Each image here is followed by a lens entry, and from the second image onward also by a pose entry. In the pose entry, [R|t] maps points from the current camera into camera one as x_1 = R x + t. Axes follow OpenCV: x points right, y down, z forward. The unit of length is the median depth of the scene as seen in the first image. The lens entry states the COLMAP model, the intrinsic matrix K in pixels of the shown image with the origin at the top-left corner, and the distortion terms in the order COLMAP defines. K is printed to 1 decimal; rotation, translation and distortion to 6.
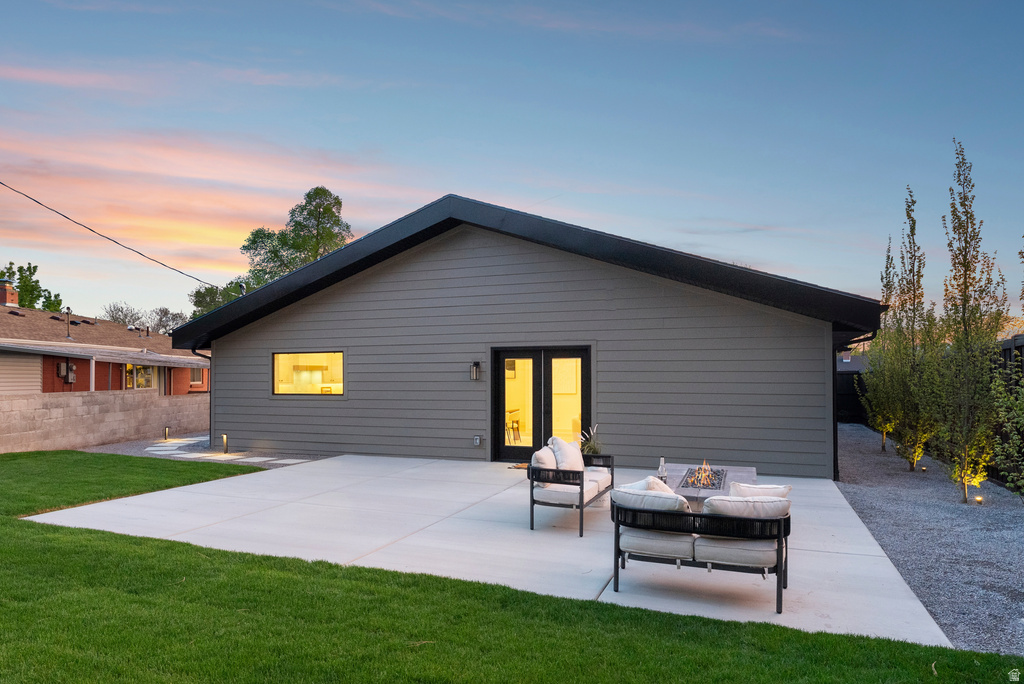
lens RADIAL K [[609.5, 0, 512.0], [0, 609.5, 342.0], [0, 0, 1]] dist [0.004174, 0.000844]
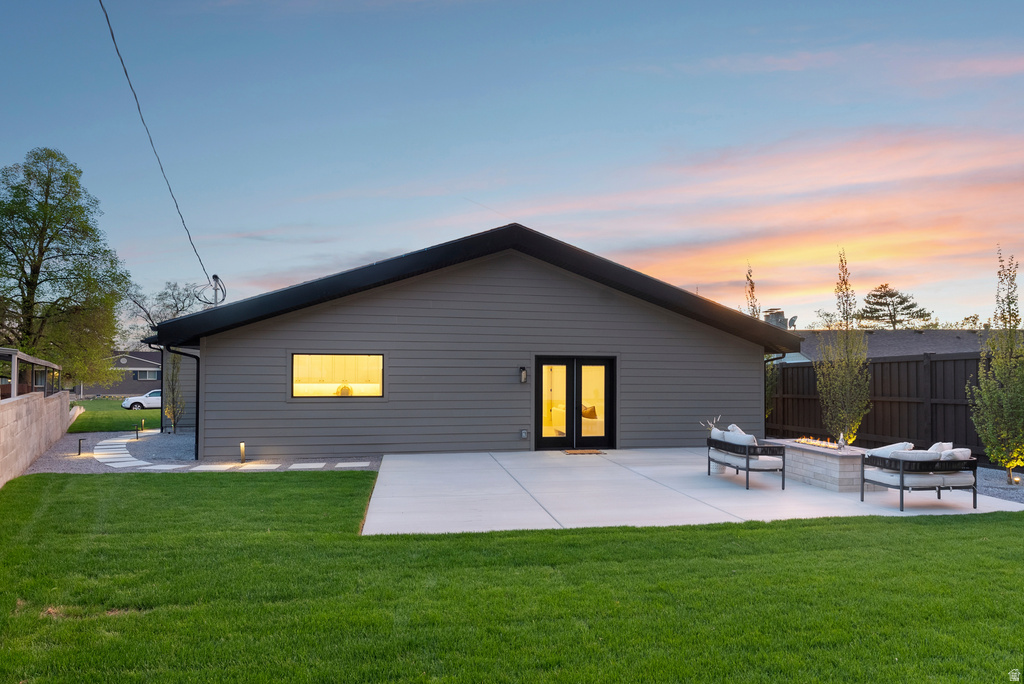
lens RADIAL K [[547.9, 0, 512.0], [0, 547.9, 342.0], [0, 0, 1]] dist [0.001626, -0.000217]
pose [[0.850121, 0.038480, 0.525180, -0.639537], [-0.036758, 0.999230, -0.013712, -0.000794], [-0.525304, -0.007648, 0.850881, 0.110928]]
